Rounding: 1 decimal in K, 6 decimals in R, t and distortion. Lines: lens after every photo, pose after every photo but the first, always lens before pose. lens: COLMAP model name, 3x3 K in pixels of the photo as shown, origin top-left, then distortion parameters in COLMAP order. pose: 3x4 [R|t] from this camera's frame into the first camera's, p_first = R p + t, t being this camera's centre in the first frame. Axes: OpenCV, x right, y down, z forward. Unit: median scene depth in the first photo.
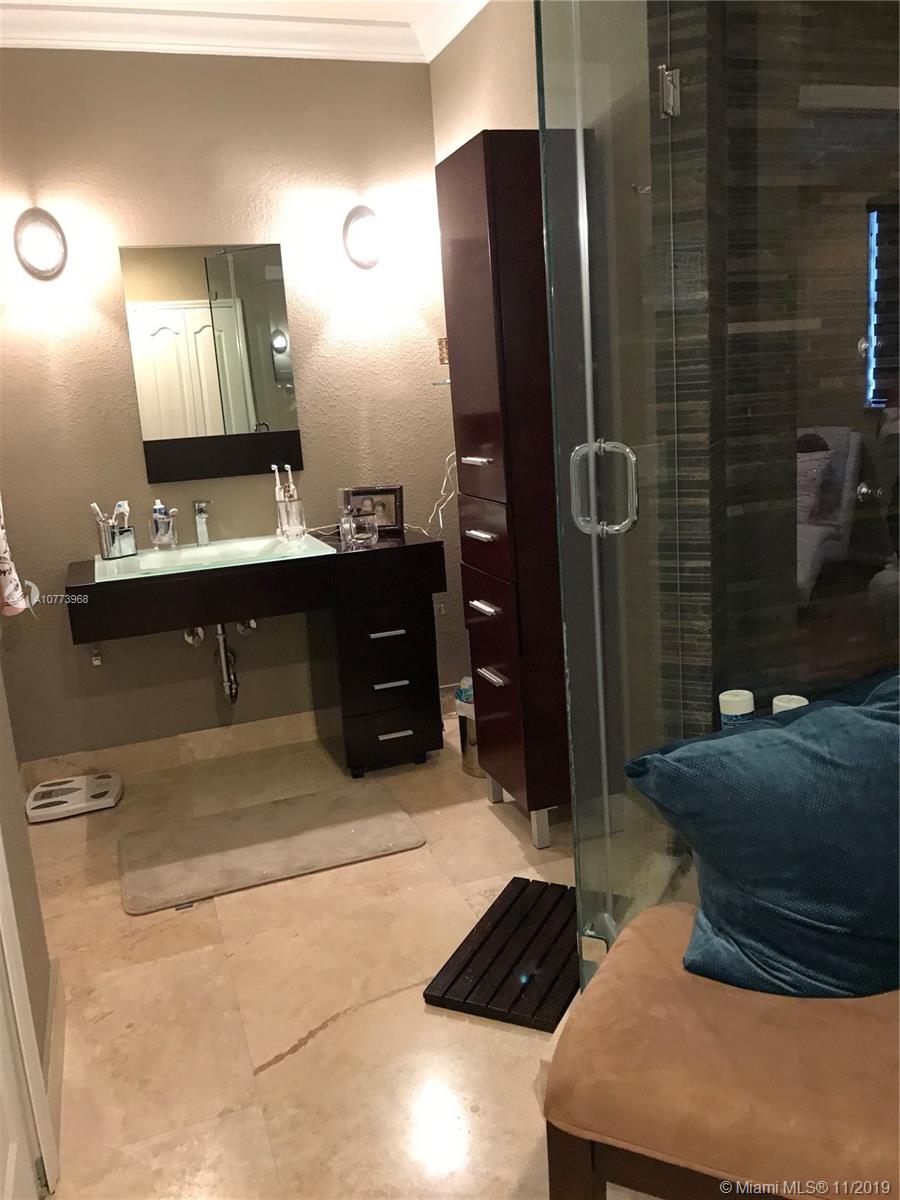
lens RADIAL K [[987.3, 0, 462.3], [0, 987.3, 596.7], [0, 0, 1]] dist [-0.012867, 0.039911]
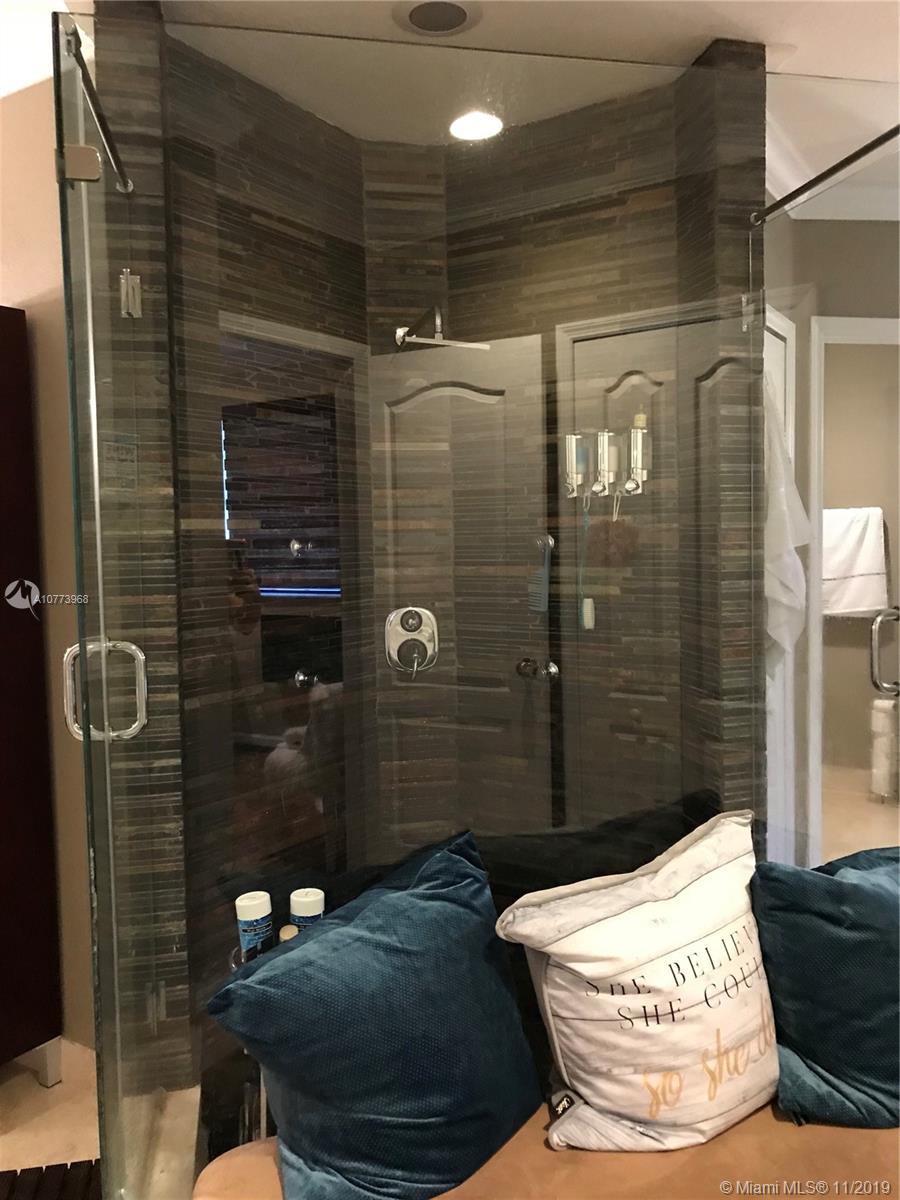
lens RADIAL K [[987.3, 0, 462.3], [0, 987.3, 596.7], [0, 0, 1]] dist [-0.012867, 0.039911]
pose [[0.780054, 0.015908, 0.625510, -0.173004], [0.096948, 0.984532, -0.145940, -0.030439], [-0.618156, 0.174483, 0.766445, 0.080379]]
